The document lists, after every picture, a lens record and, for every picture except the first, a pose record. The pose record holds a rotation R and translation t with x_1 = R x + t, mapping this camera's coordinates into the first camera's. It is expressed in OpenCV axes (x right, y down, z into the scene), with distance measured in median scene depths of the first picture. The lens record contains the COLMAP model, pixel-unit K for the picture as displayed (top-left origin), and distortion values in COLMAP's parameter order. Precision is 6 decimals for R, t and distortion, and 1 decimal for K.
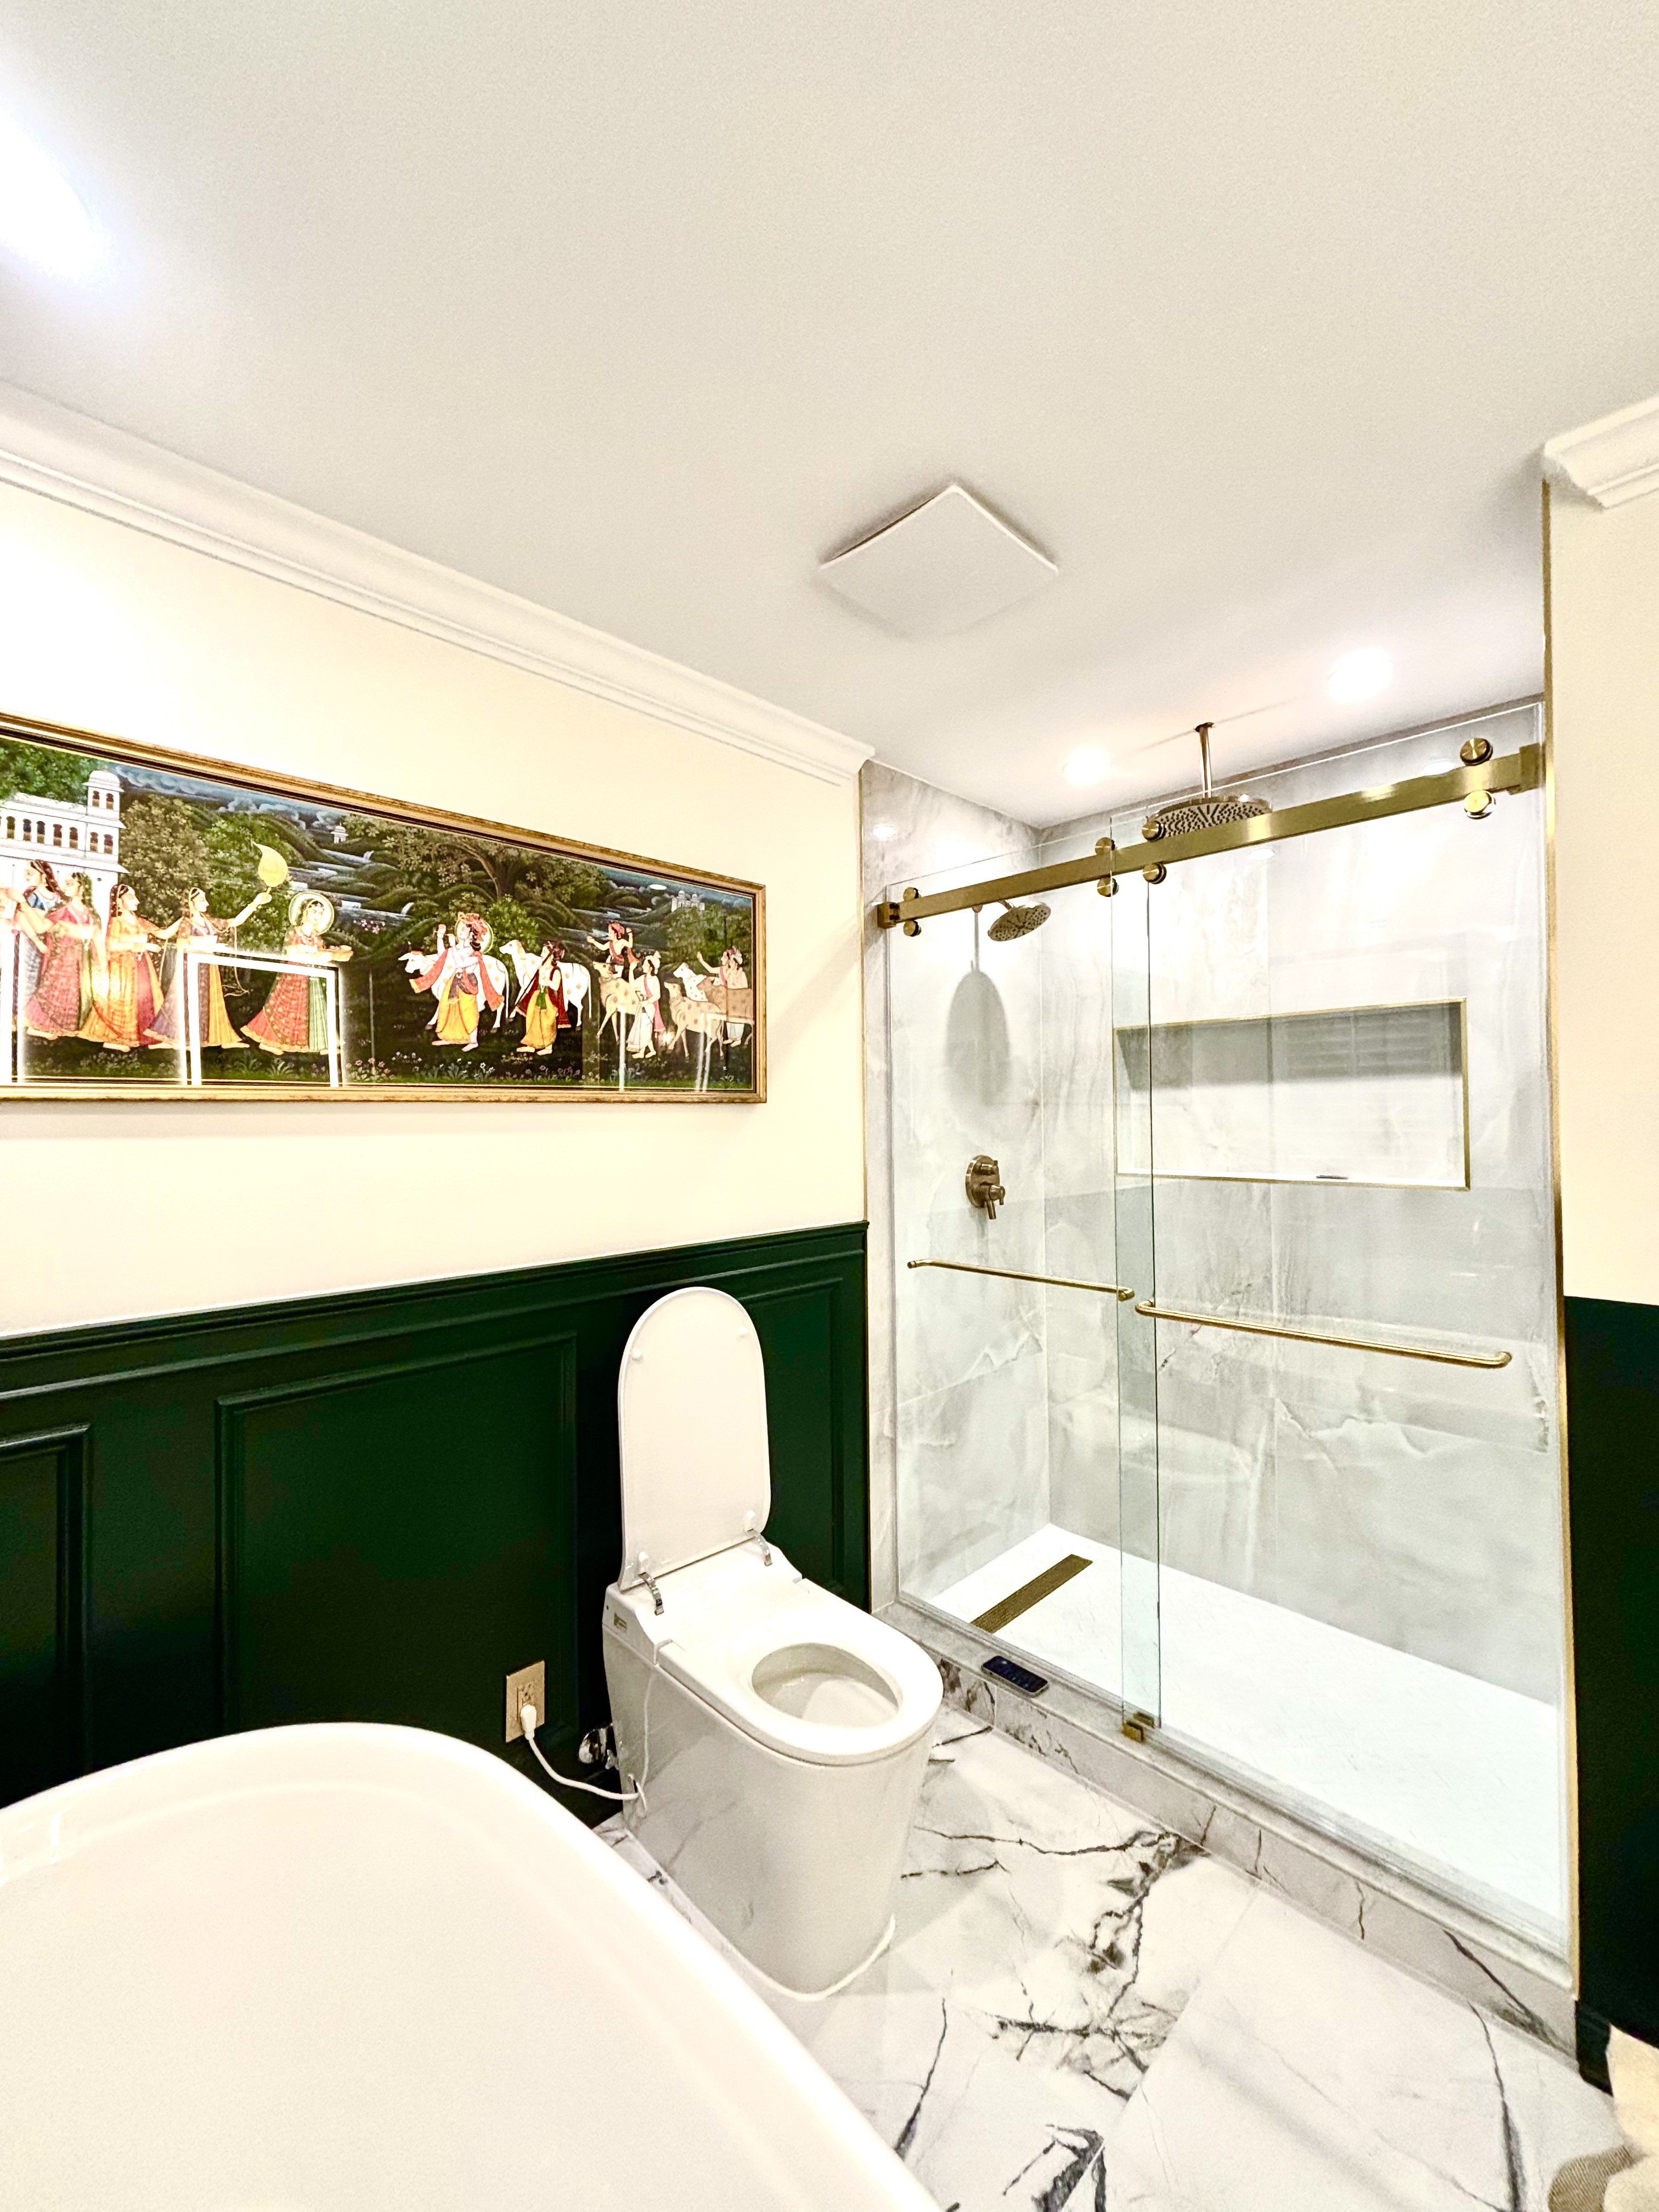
lens RADIAL K [[882.3, 0, 829.1], [0, 882.3, 1101.0], [0, 0, 1]] dist [-0.000635, -0.000315]
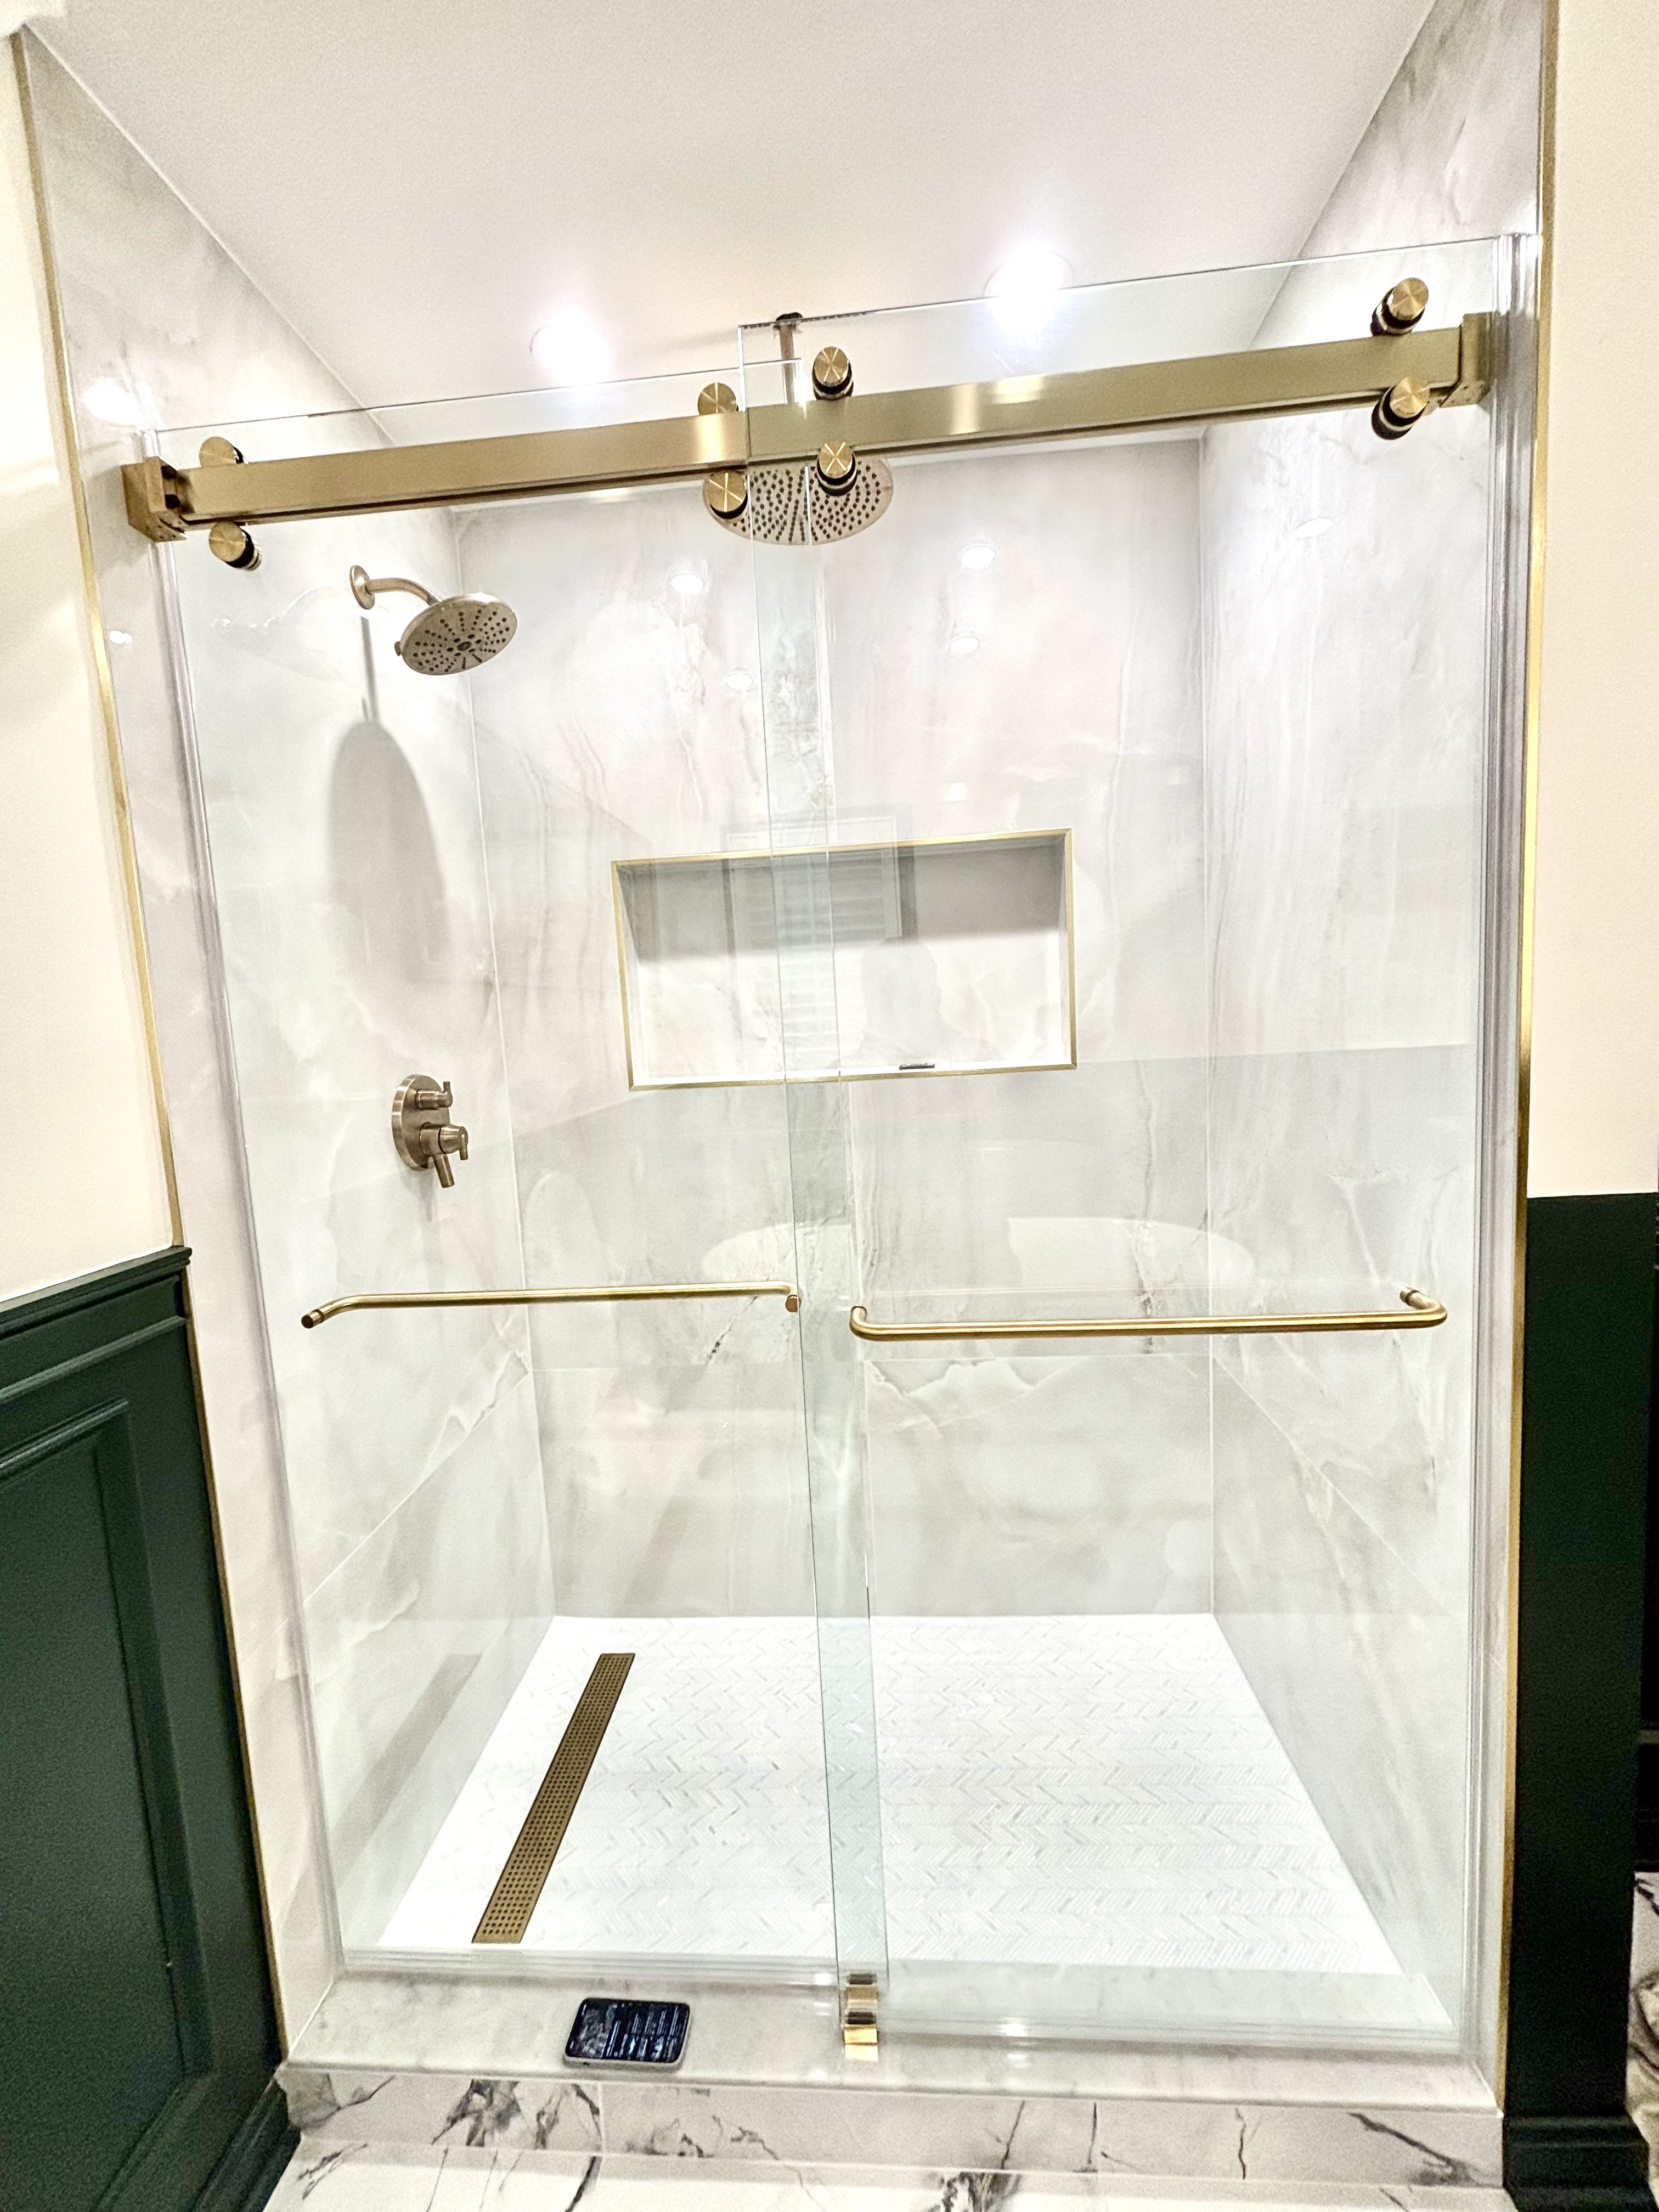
lens RADIAL K [[885.0, 0, 829.7], [0, 885.0, 1101.8], [0, 0, 1]] dist [-0.000353, -0.000465]
pose [[0.750050, -0.097611, 0.654139, 0.006792], [0.036572, 0.993657, 0.106339, 0.041707], [-0.660370, -0.055836, 0.748862, 0.603208]]
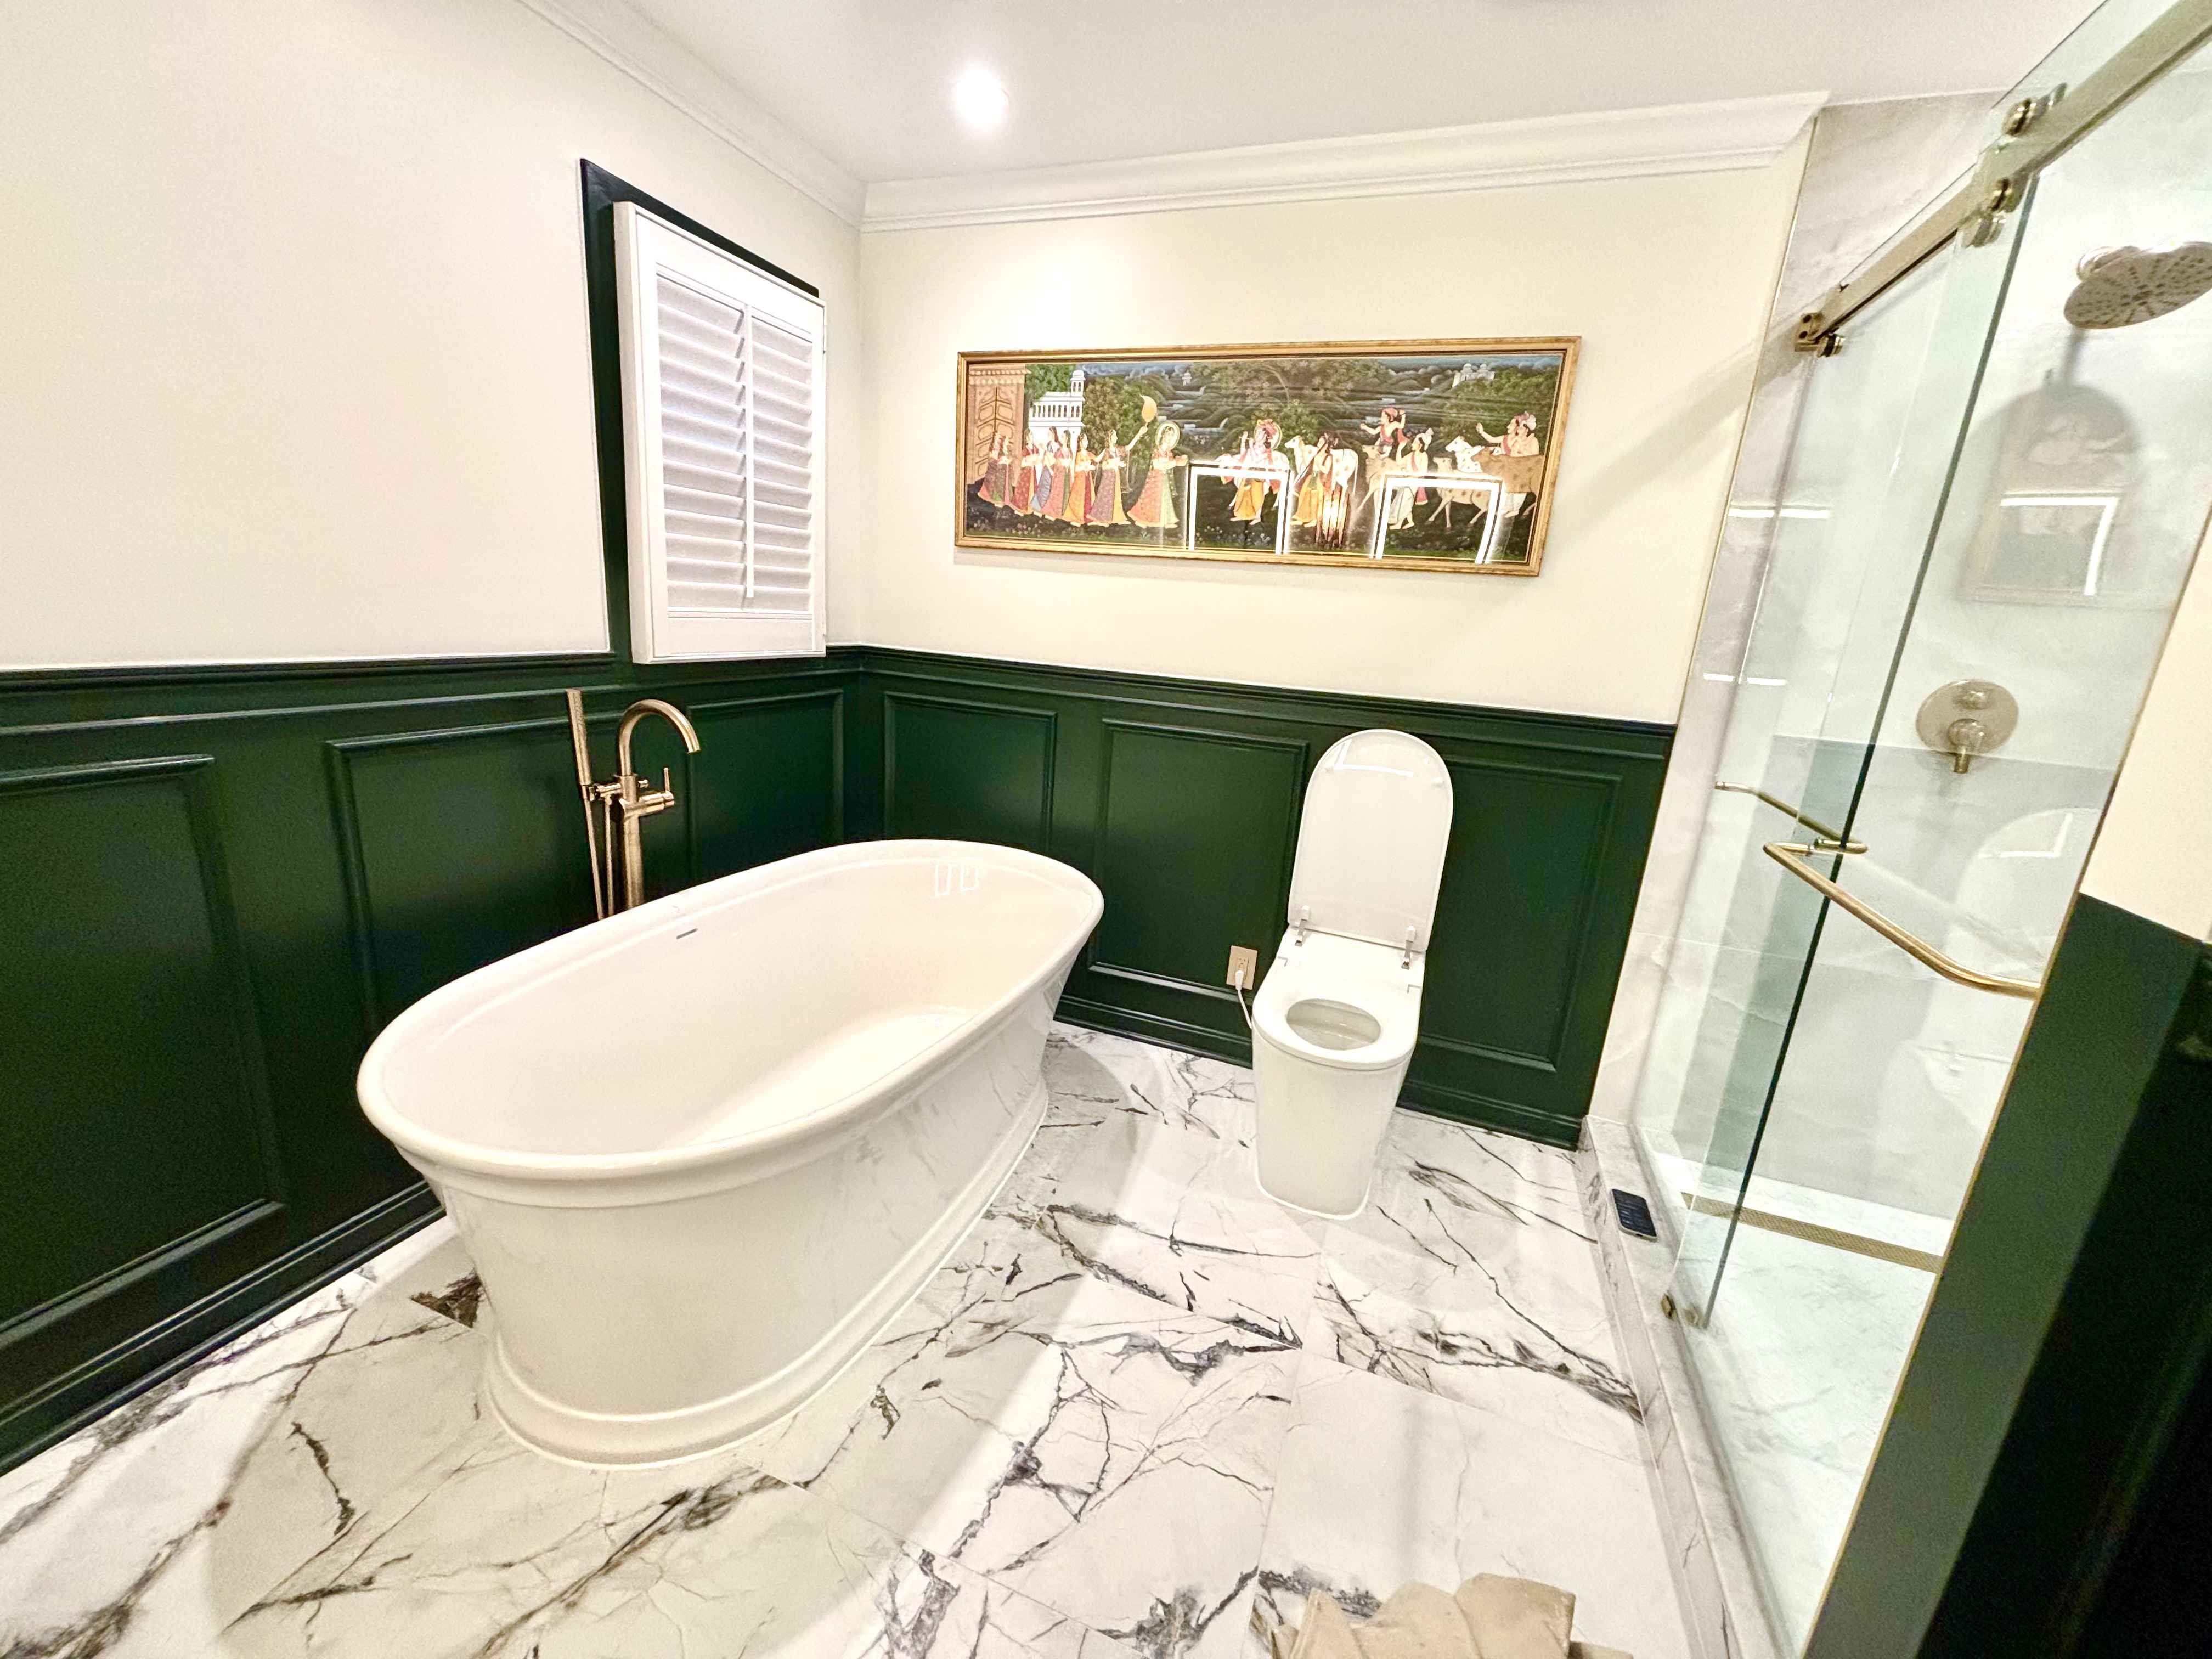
lens RADIAL K [[885.0, 0, 1100.7], [0, 885.0, 831.2], [0, 0, 1]] dist [-0.000353, -0.000465]
pose [[0.415053, 0.265682, -0.870140, 0.749931], [-0.059848, 0.962313, 0.265278, 0.048364], [0.907826, -0.058028, 0.415312, 0.131972]]
